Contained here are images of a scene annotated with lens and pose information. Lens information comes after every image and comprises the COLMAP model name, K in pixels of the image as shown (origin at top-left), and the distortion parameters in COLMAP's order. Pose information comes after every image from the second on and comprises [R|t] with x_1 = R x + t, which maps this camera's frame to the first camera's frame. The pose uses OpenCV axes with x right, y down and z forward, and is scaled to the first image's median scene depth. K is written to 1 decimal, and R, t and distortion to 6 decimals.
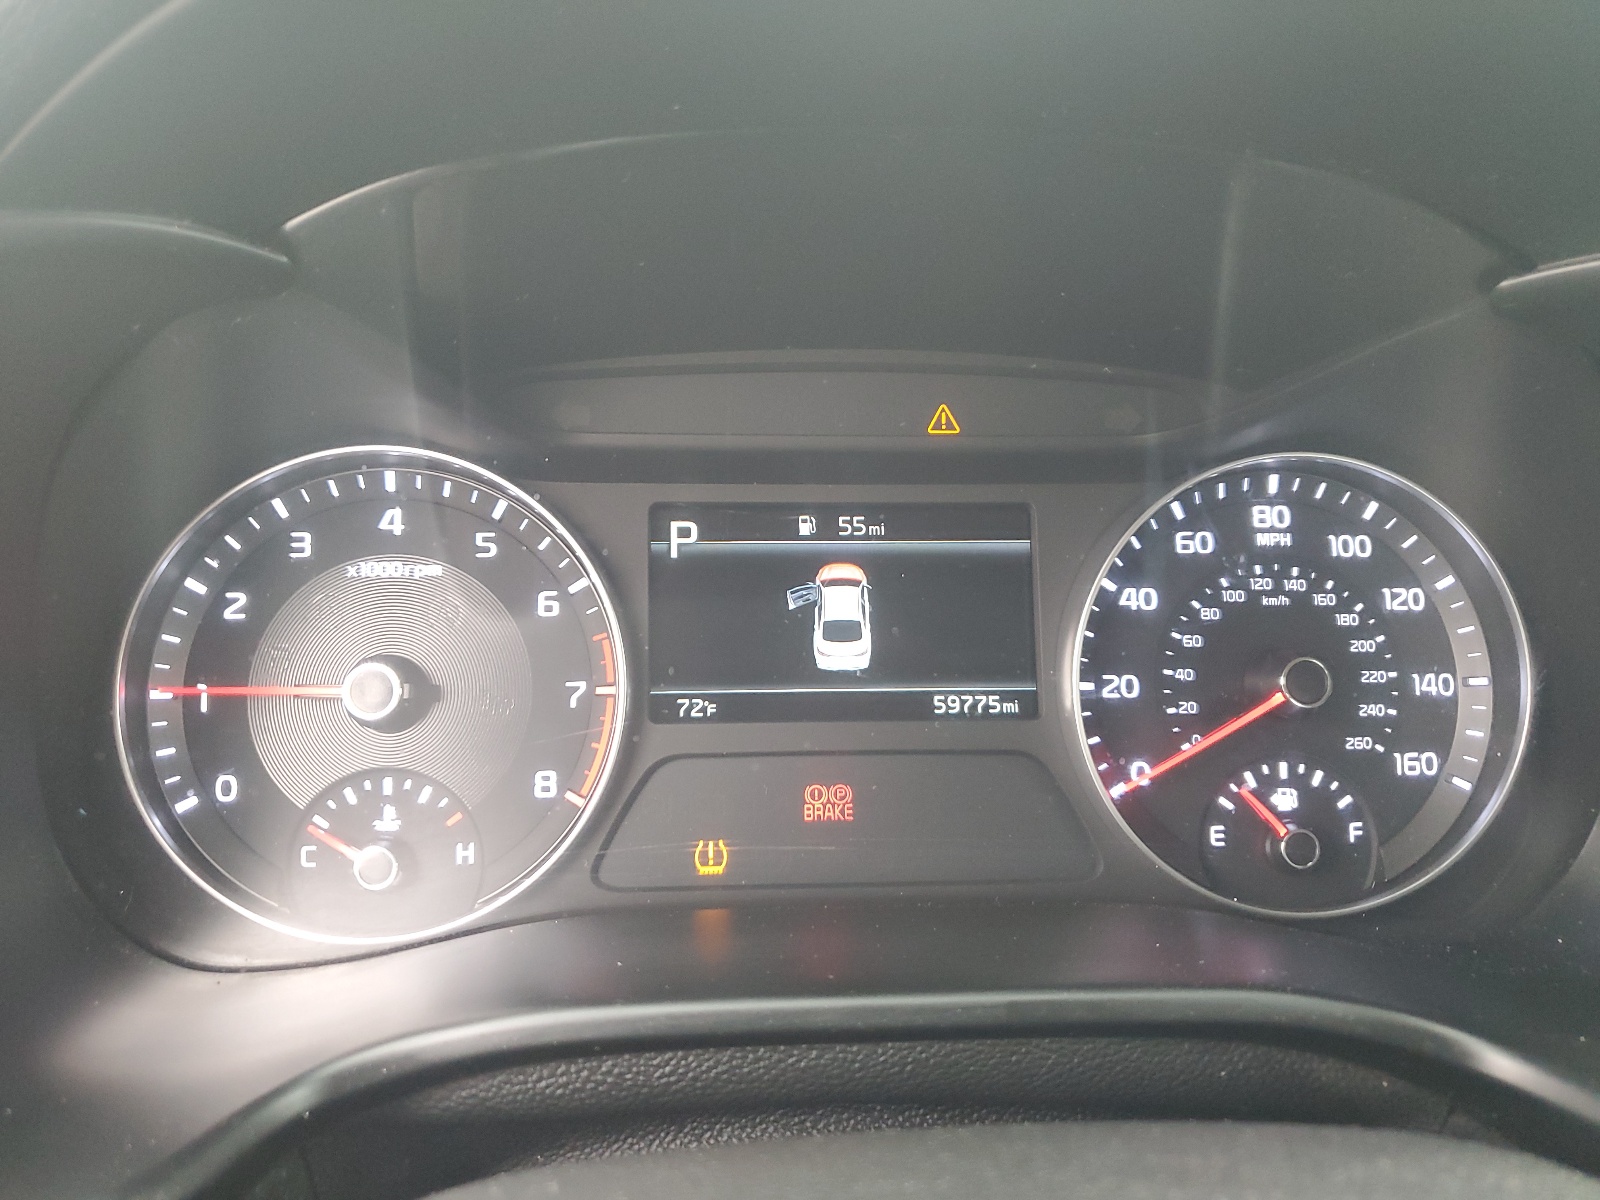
lens RADIAL K [[1204.4, 0, 801.8], [0, 1204.4, 601.2], [0, 0, 1]] dist [-0.016308, -0.003791]
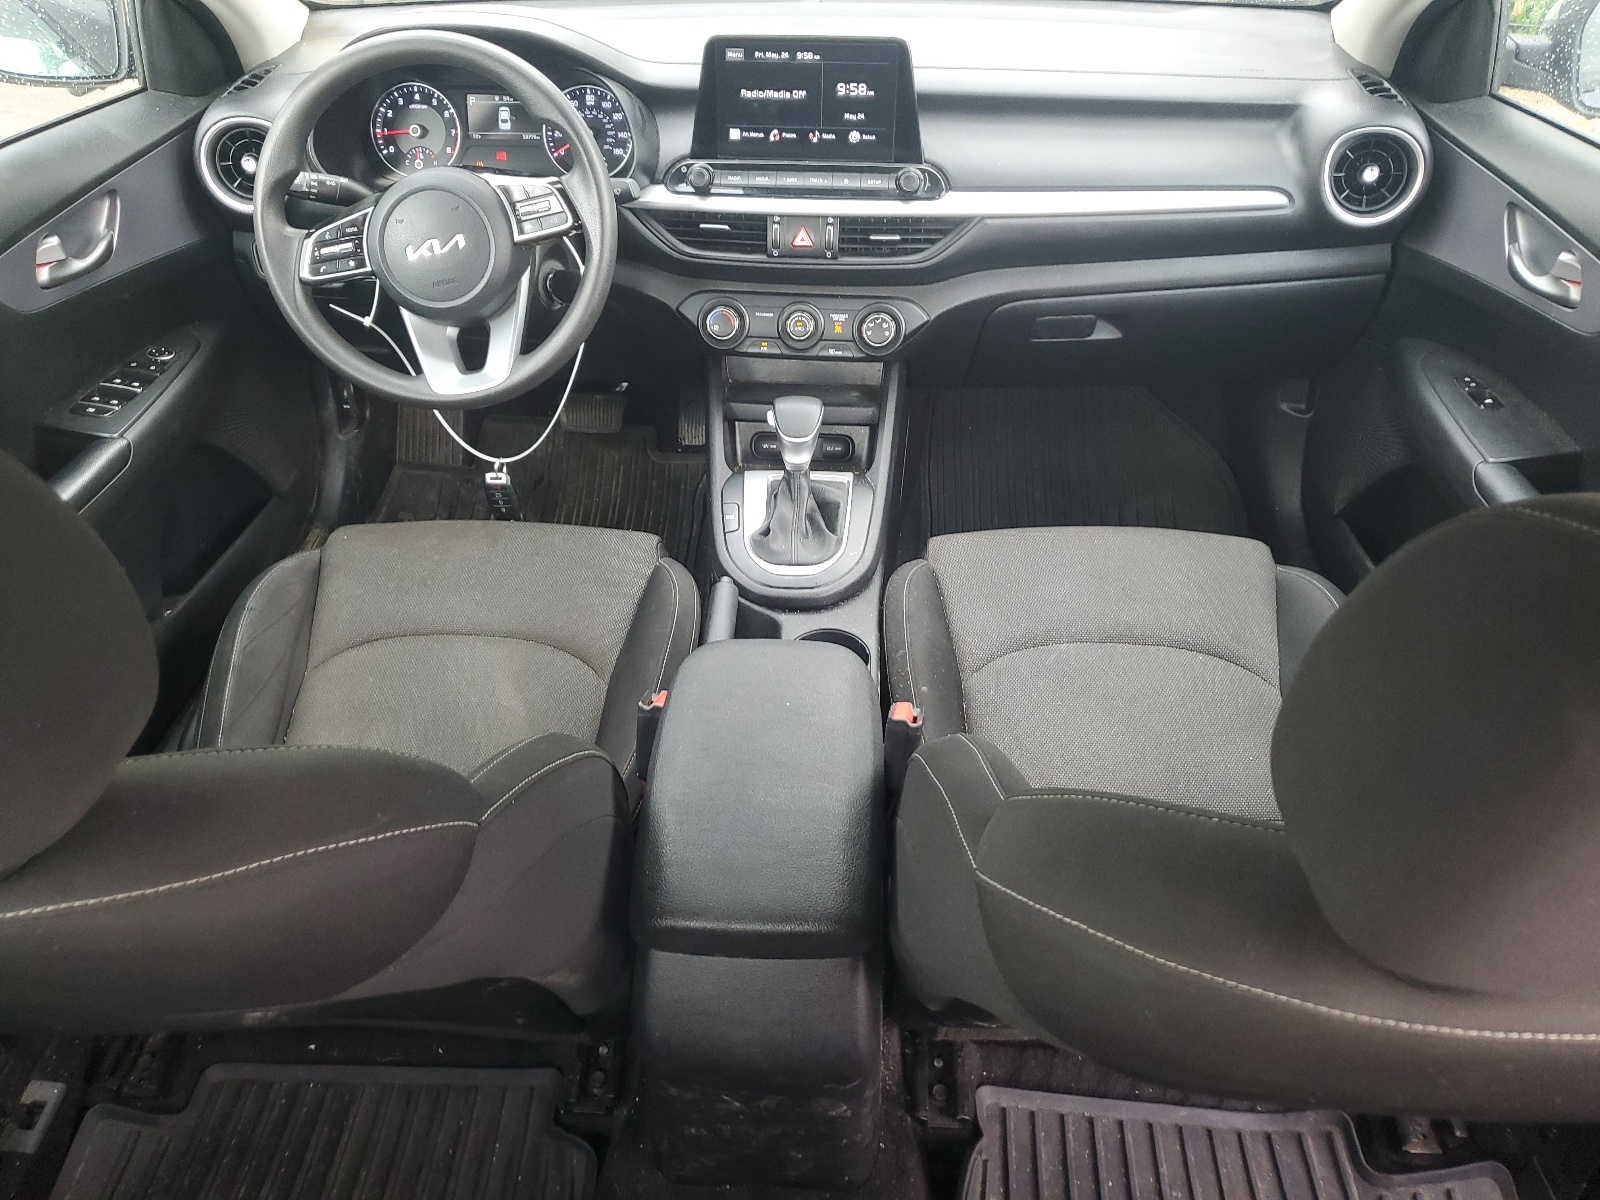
lens RADIAL K [[1204.4, 0, 799.1], [0, 1204.4, 601.7], [0, 0, 1]] dist [-0.016308, -0.003791]
pose [[0.995533, 0.053544, -0.077759, 1.876632], [-0.020754, 0.927593, 0.373015, -0.008651], [0.092101, -0.369735, 0.924561, -4.576174]]
